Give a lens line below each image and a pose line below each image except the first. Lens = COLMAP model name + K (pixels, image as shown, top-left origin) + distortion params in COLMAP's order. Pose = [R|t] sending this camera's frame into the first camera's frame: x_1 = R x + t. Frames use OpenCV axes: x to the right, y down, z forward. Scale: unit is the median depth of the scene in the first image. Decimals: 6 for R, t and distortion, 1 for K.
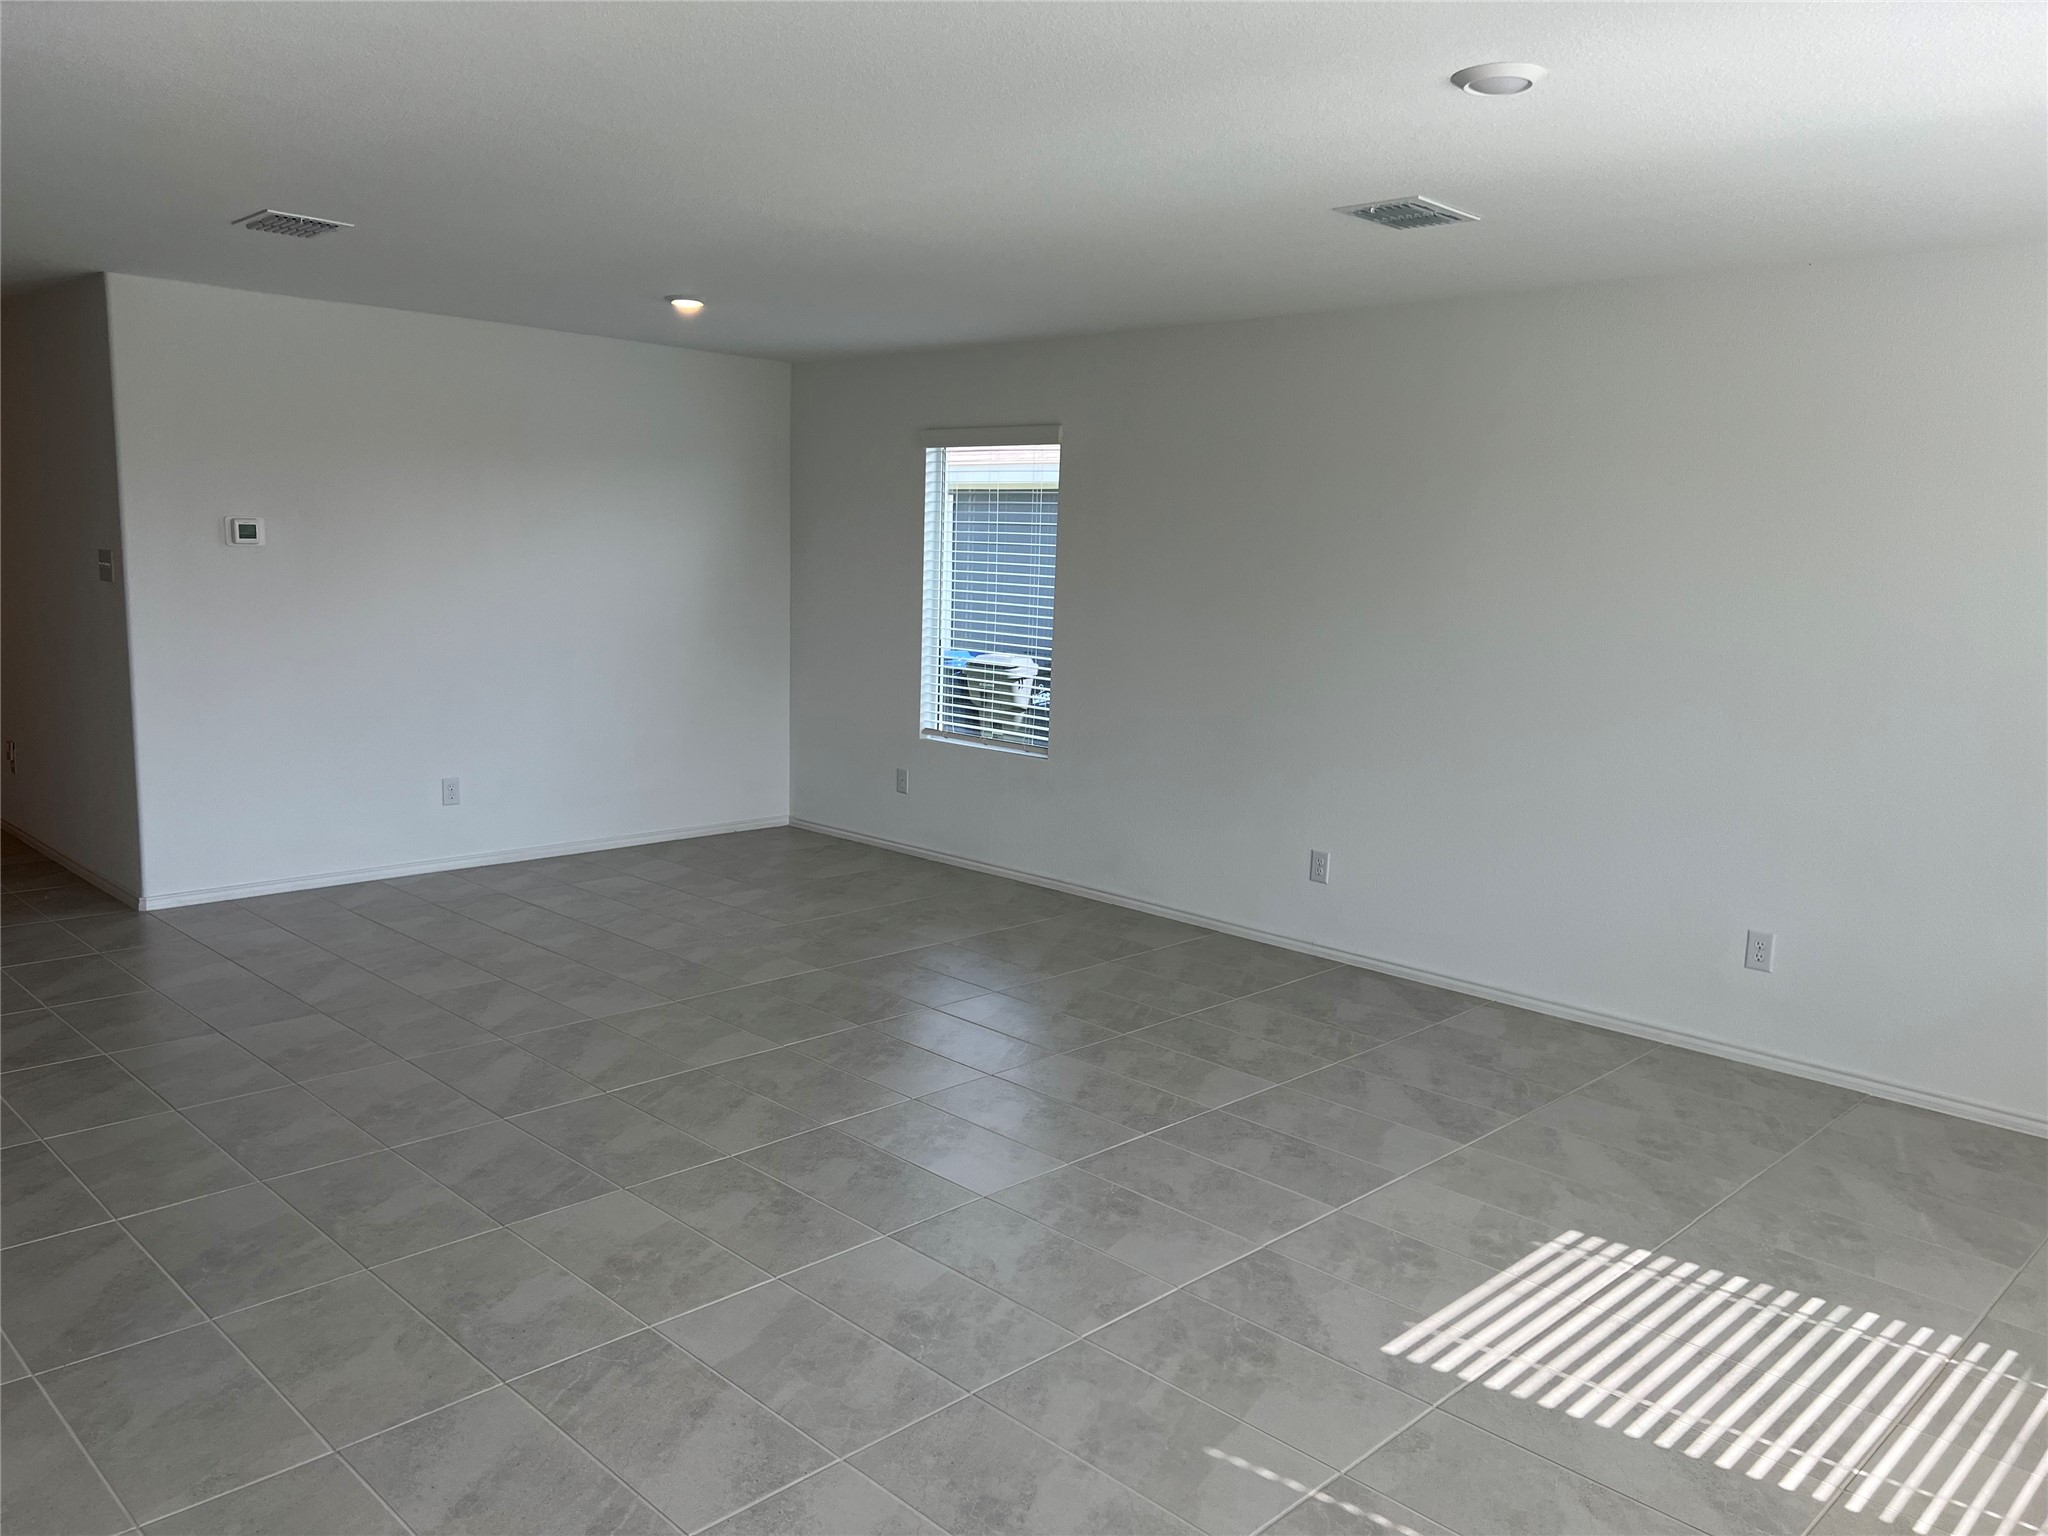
lens RADIAL K [[1538.7, 0, 1024.0], [0, 1538.7, 768.0], [0, 0, 1]] dist [0.089270, -0.106053]
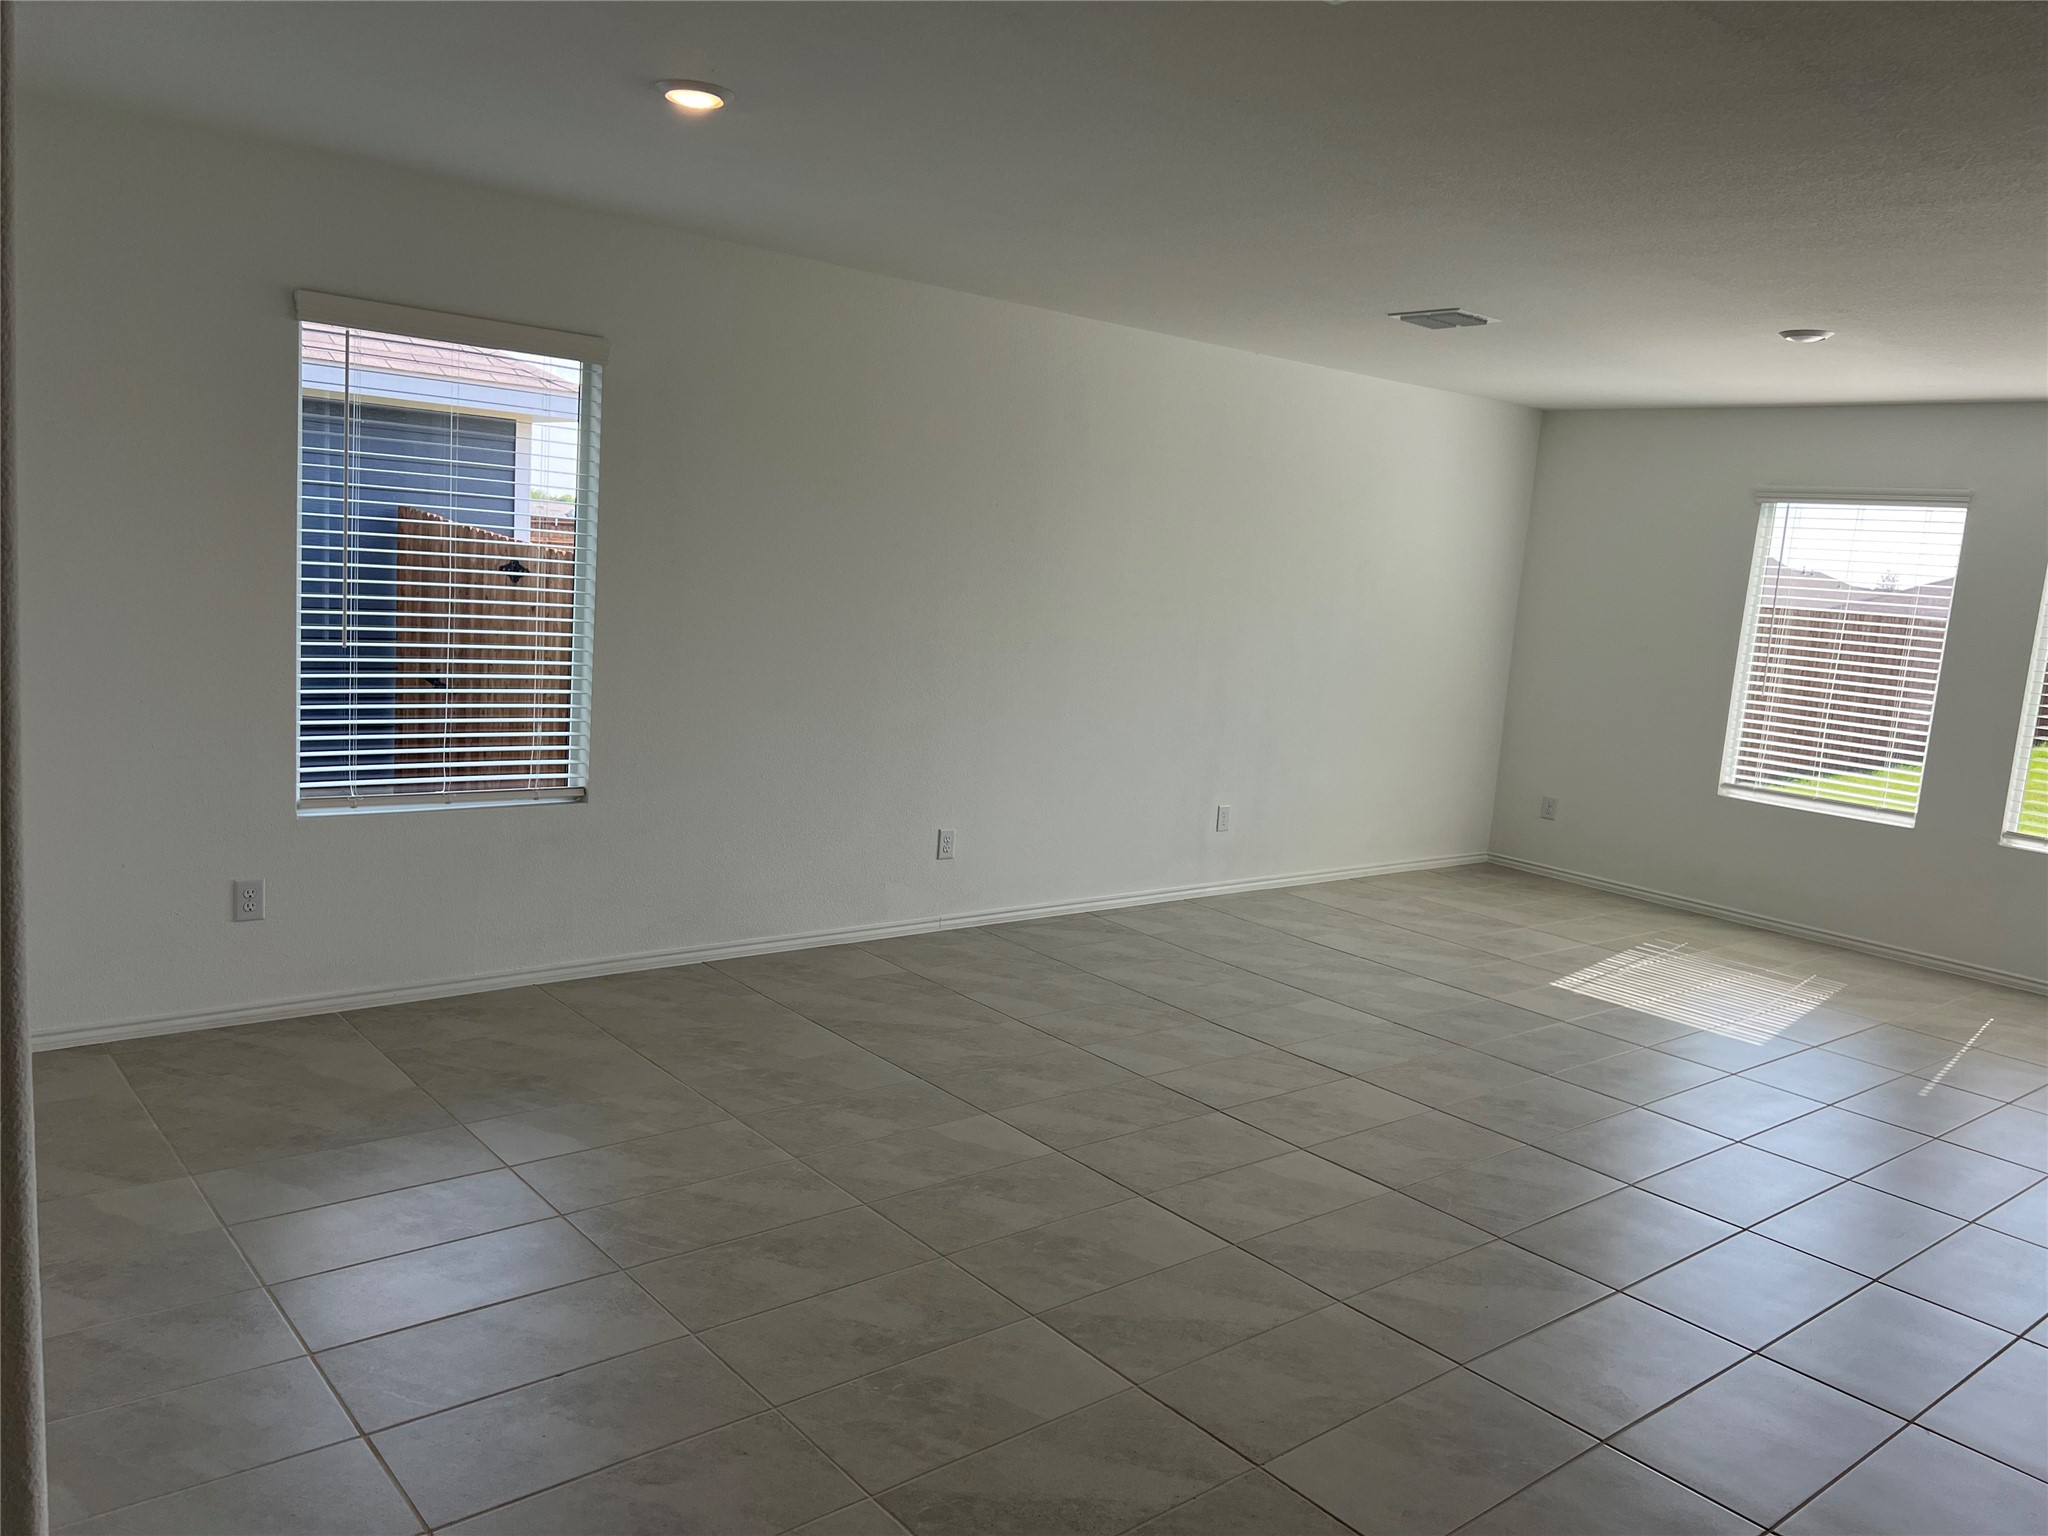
lens RADIAL K [[1544.7, 0, 1032.0], [0, 1544.7, 746.8], [0, 0, 1]] dist [0.156066, -0.286455]
pose [[0.092753, -0.150453, 0.984256, -0.852950], [0.081212, 0.986367, 0.143122, -0.149849], [-0.992372, 0.066659, 0.103707, 0.905674]]
